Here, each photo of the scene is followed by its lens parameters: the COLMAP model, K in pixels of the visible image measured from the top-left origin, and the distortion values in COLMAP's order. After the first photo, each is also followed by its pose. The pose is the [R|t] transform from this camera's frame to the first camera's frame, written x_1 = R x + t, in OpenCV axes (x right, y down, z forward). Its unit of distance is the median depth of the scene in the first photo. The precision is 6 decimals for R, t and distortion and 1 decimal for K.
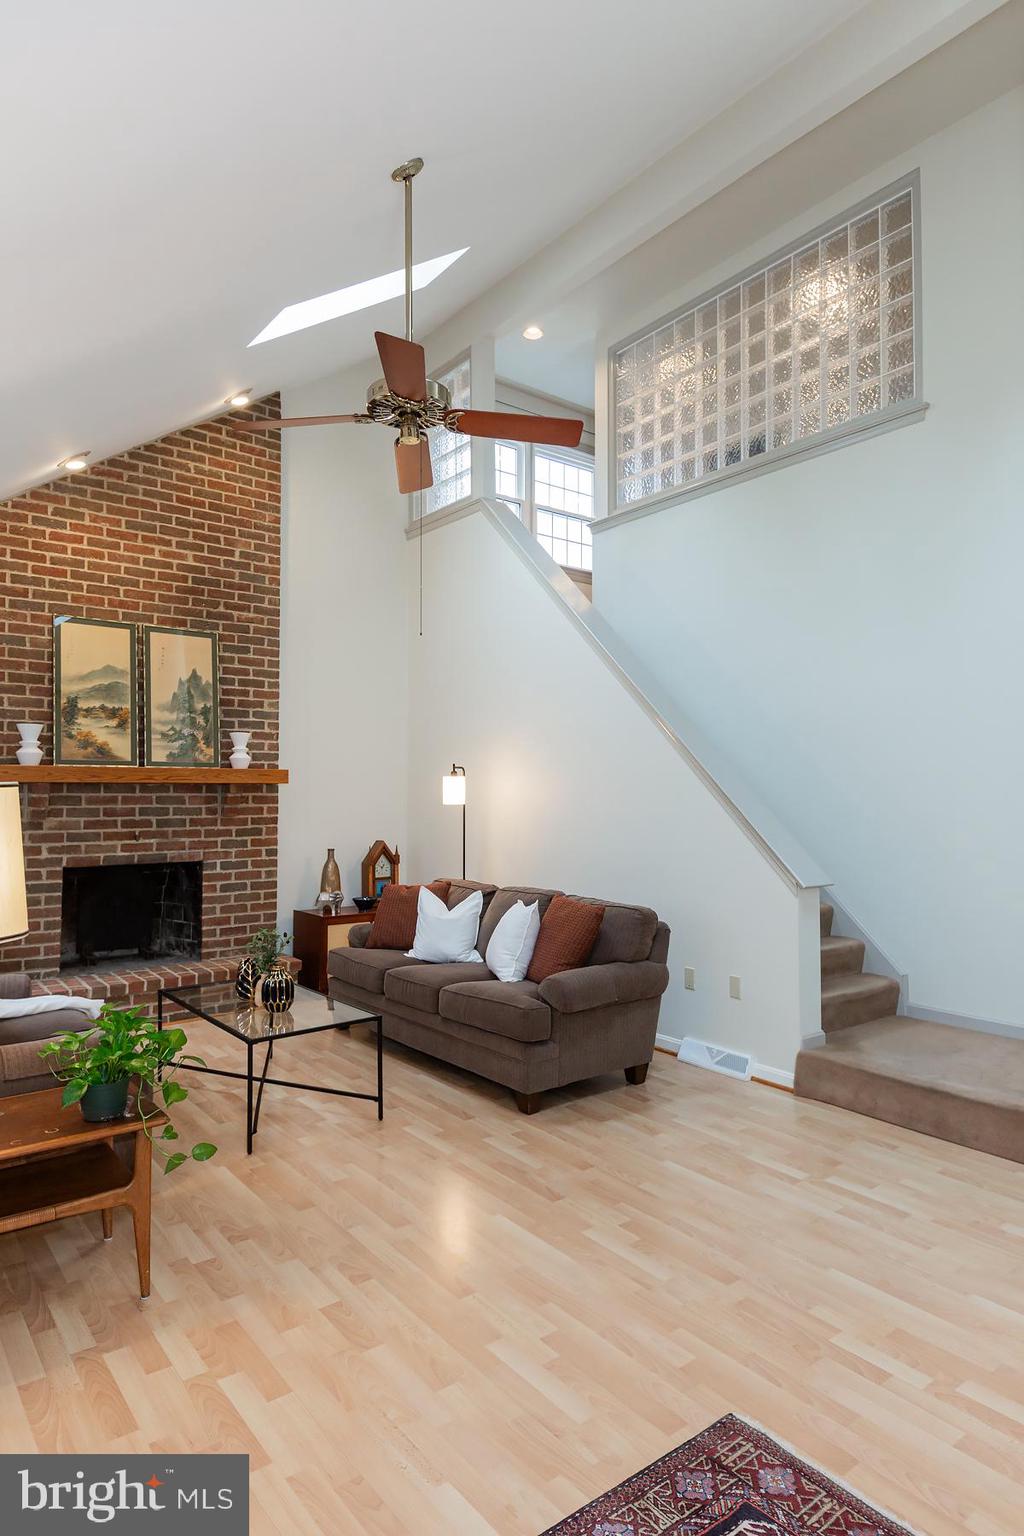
lens RADIAL K [[897.6, 0, 524.7], [0, 897.6, 773.3], [0, 0, 1]] dist [0.036007, -0.000778]
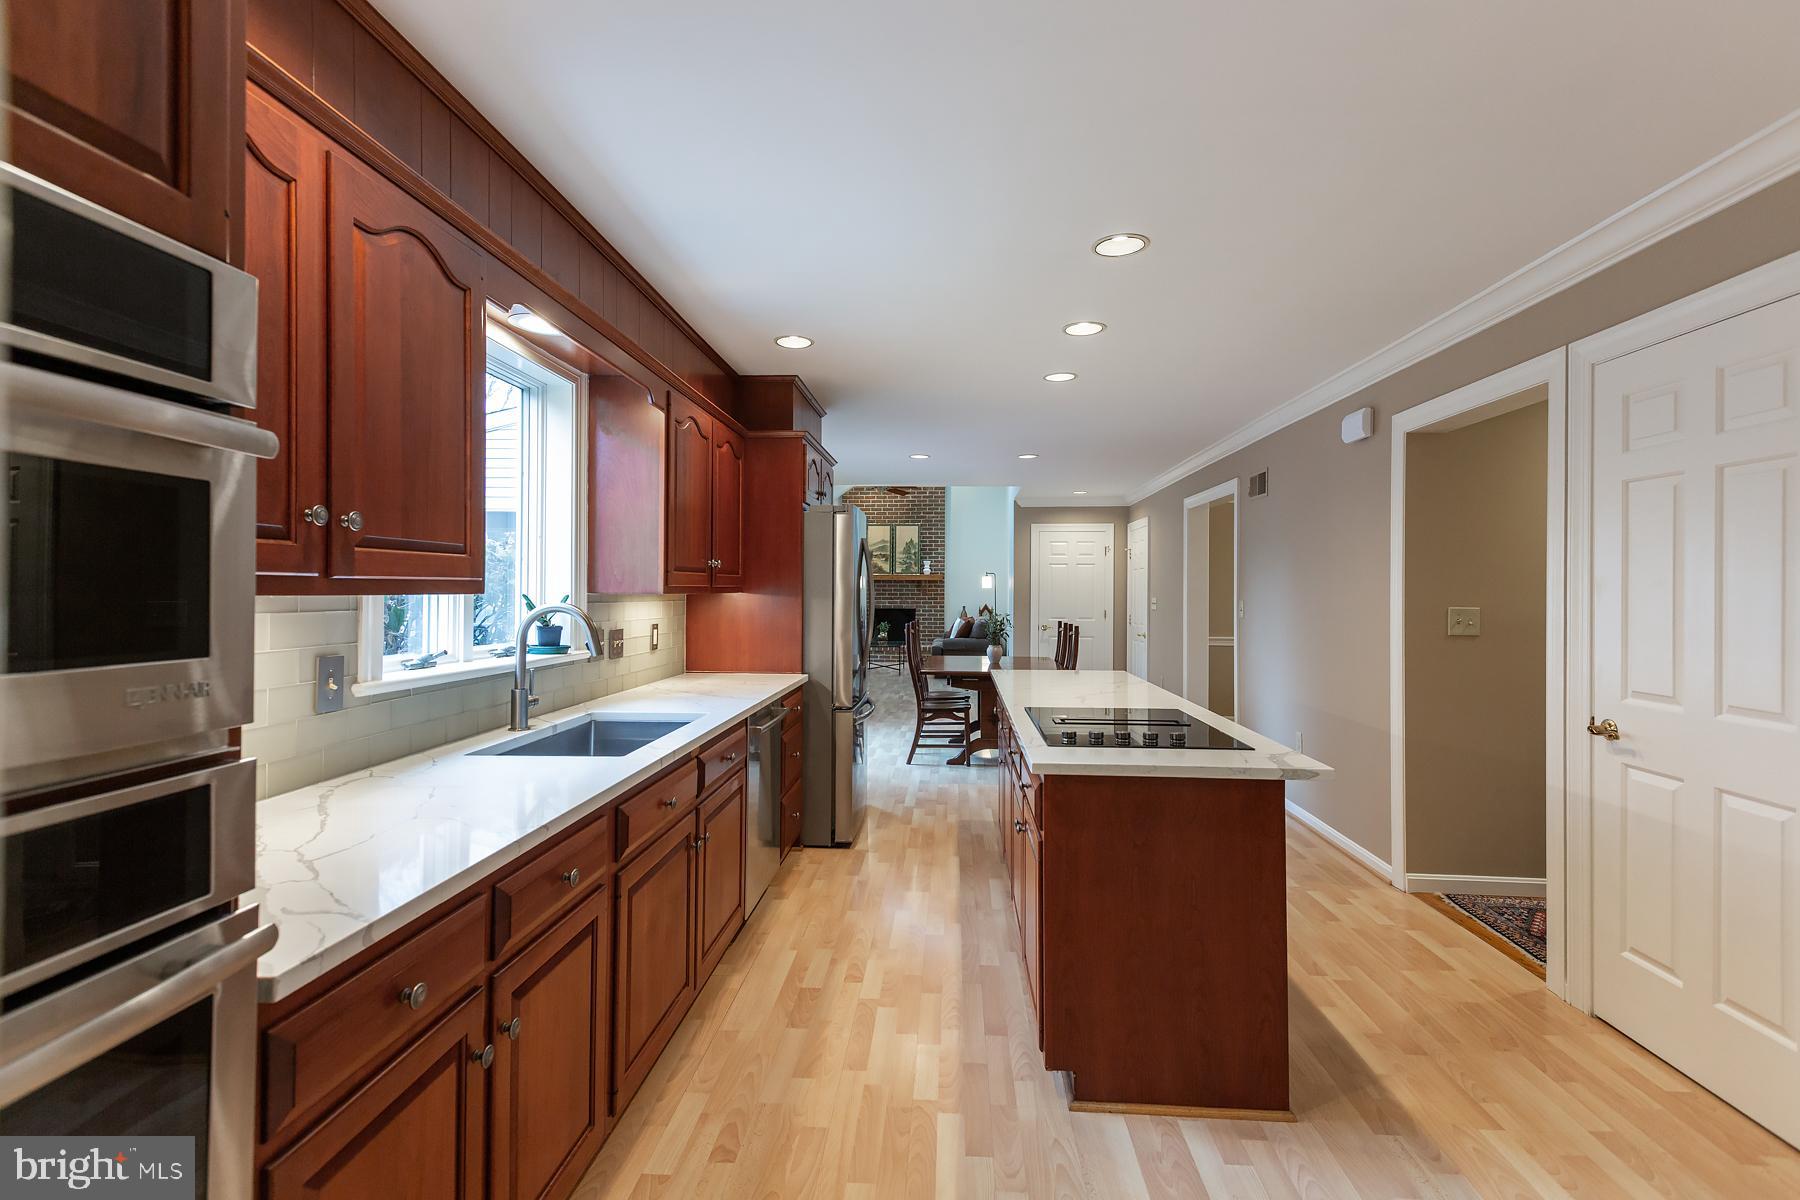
lens RADIAL K [[828.7, 0, 898.6], [0, 828.7, 590.4], [0, 0, 1]] dist [0.029565, 0.000122]
pose [[0.742746, 0.003798, -0.669563, 1.304768], [0.011497, 0.999764, 0.018424, -0.004267], [0.669475, -0.021382, 0.742527, -0.903981]]
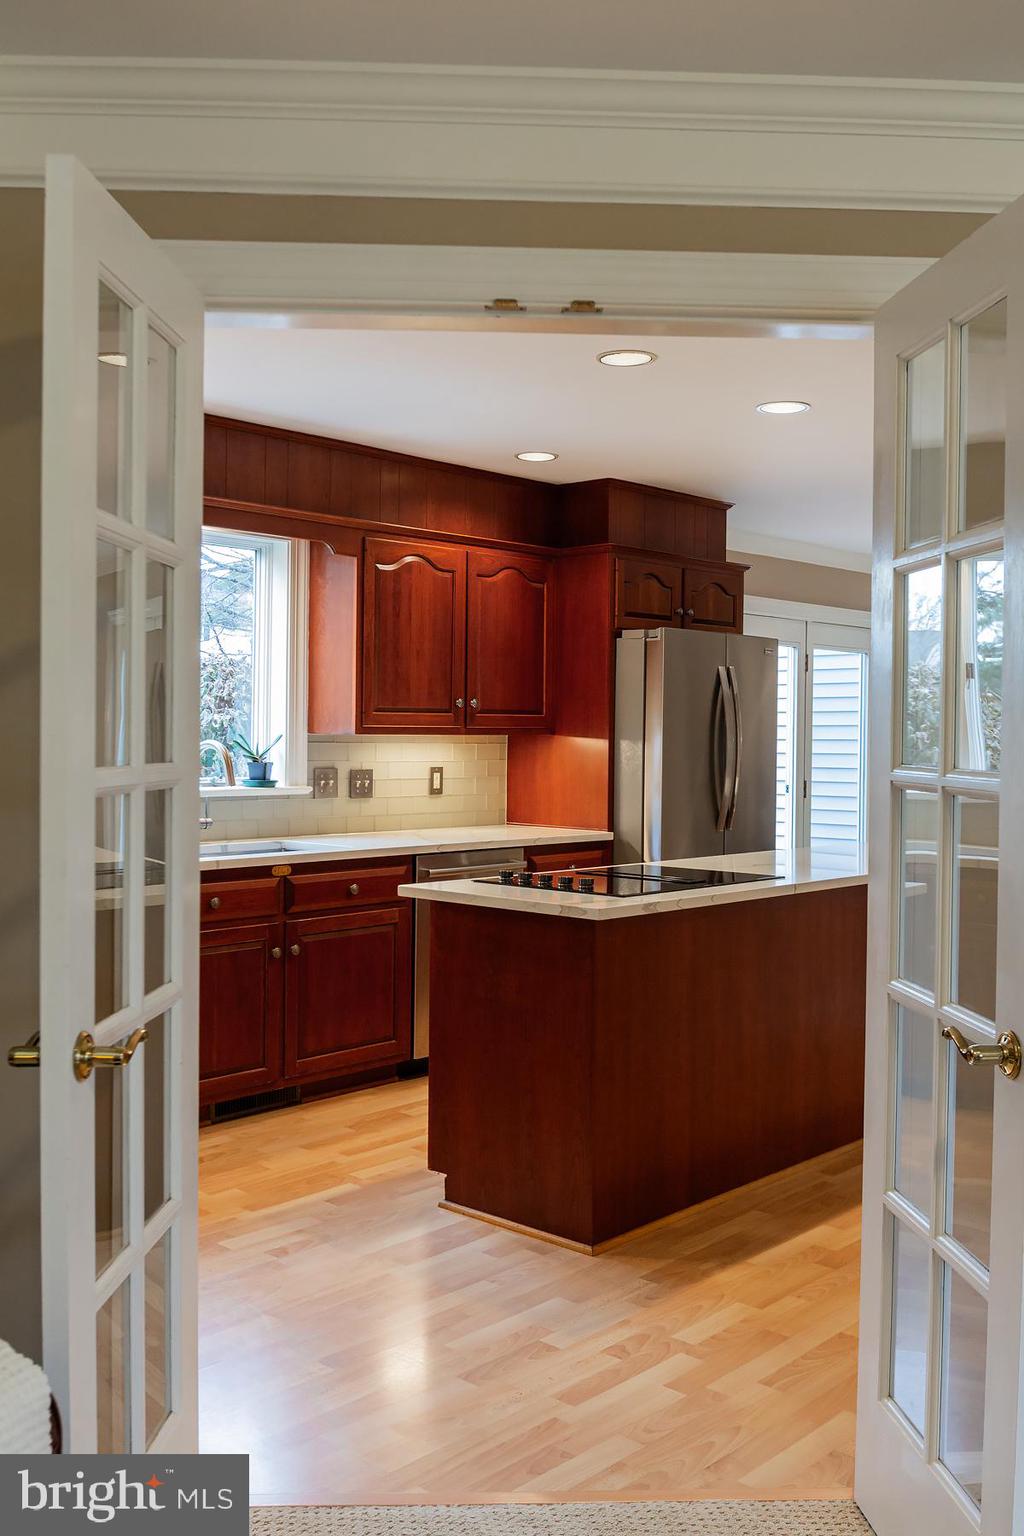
lens RADIAL K [[1456.8, 0, 512.0], [0, 1456.8, 768.0], [0, 0, 1]] dist [0.082624, -0.001223]
pose [[0.151336, 0.028767, -0.988064, 1.794303], [0.015238, 0.999390, 0.031430, -0.000571], [0.988365, -0.019812, 0.150805, -0.660911]]
